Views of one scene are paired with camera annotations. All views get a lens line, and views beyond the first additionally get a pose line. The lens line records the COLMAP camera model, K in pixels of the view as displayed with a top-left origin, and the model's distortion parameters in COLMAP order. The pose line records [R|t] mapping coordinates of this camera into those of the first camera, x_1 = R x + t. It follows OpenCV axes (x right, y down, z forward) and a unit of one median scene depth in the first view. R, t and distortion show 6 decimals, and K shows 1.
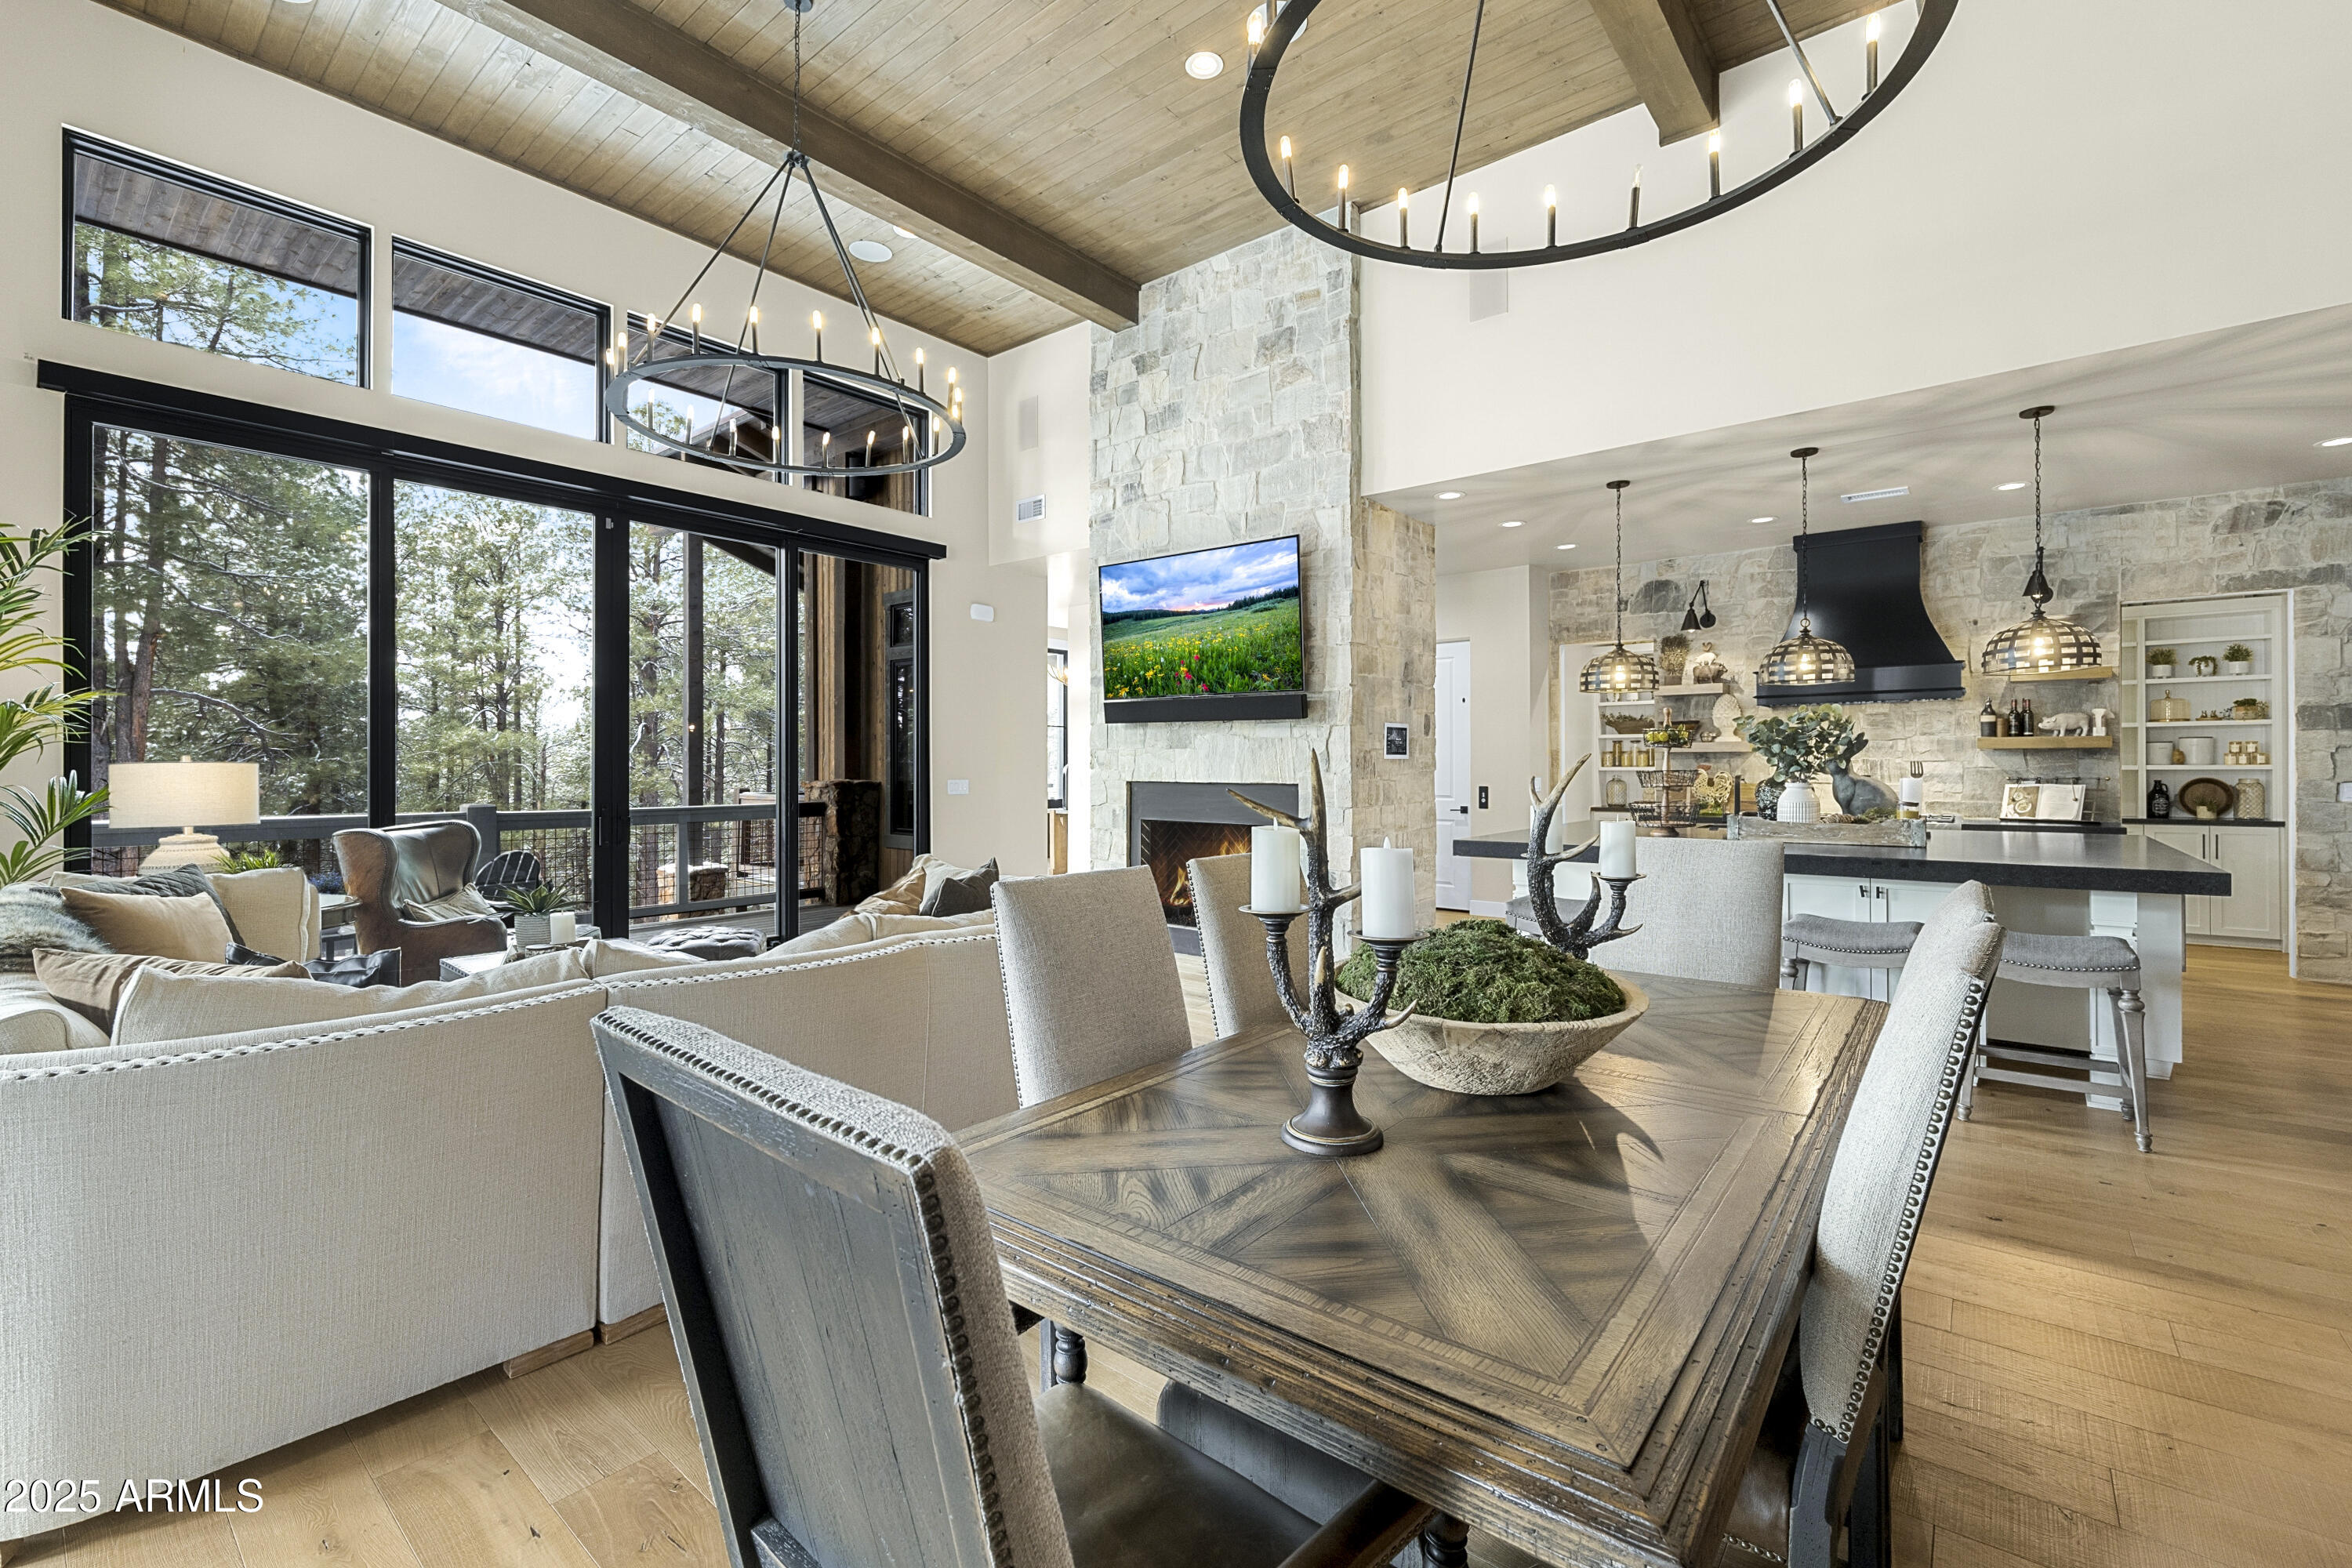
lens RADIAL K [[974.8, 0, 1265.1], [0, 974.8, 768.2], [0, 0, 1]] dist [-0.001534, -0.000427]
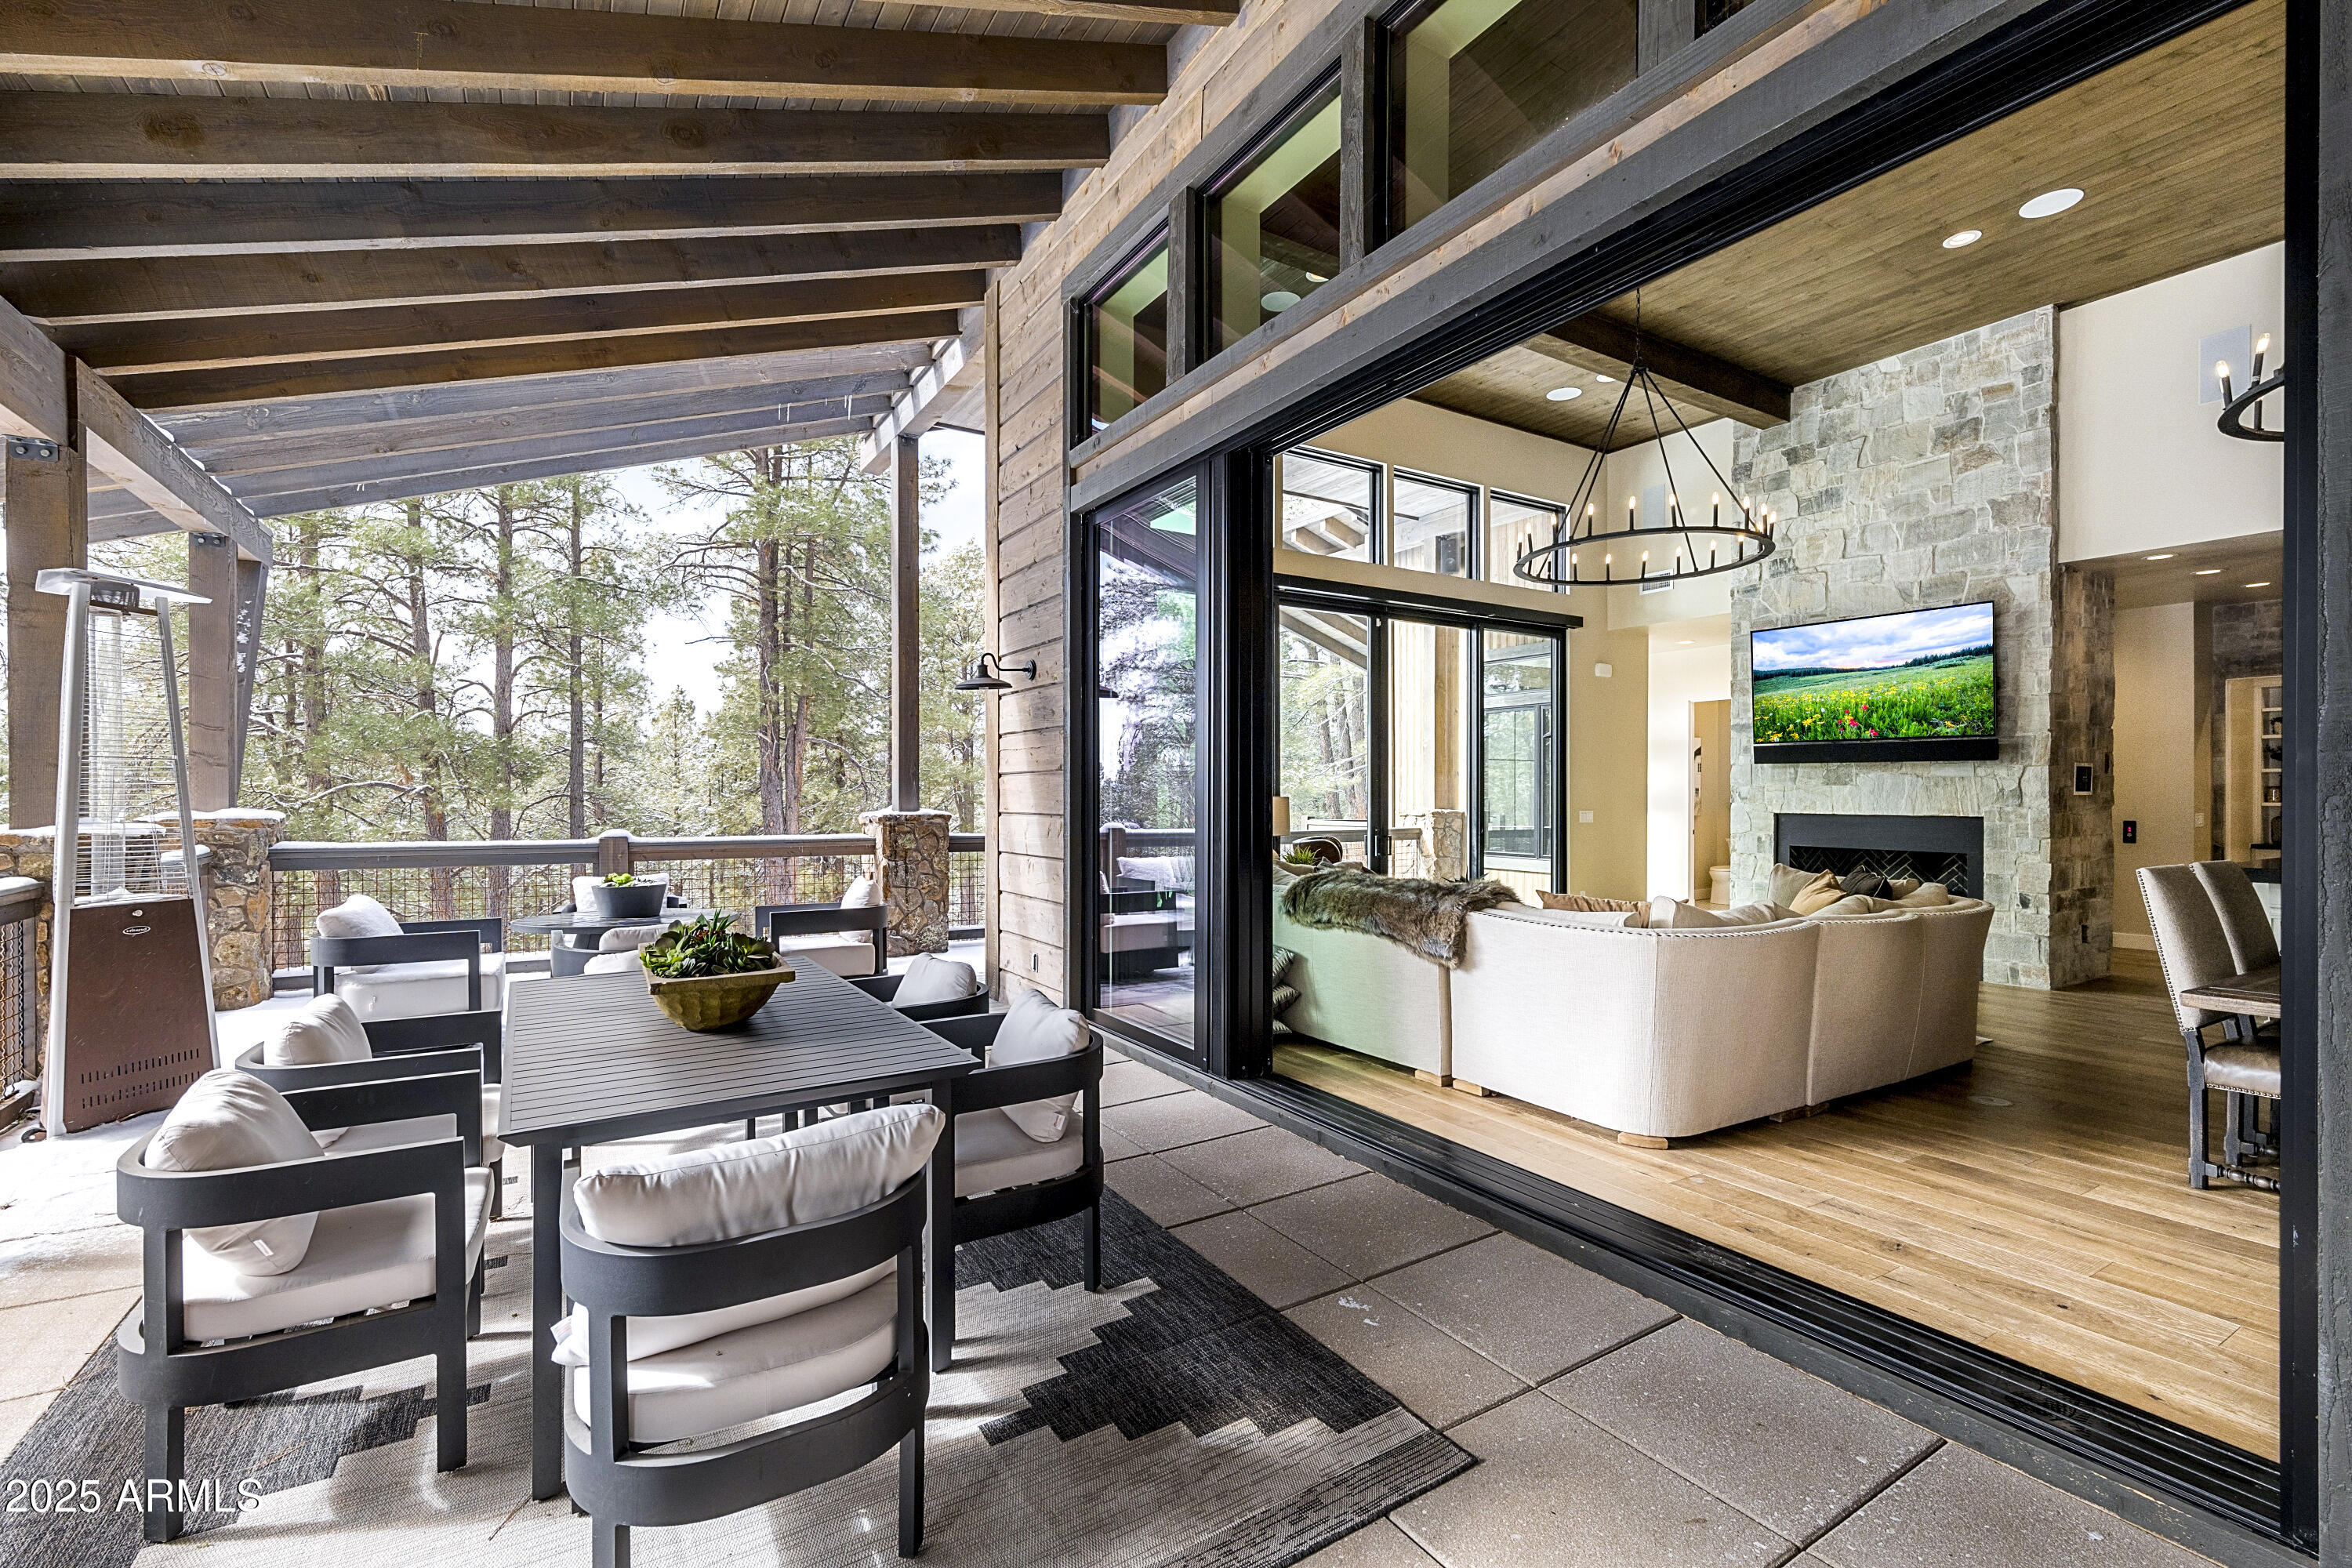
lens RADIAL K [[1049.7, 0, 1188.1], [0, 1049.7, 800.8], [0, 0, 1]] dist [0.008235, -0.000546]
pose [[0.941140, 0.002461, -0.338007, -0.411788], [-0.001079, 0.999990, 0.004276, -0.006819], [0.338014, -0.003660, 0.941134, -0.466876]]
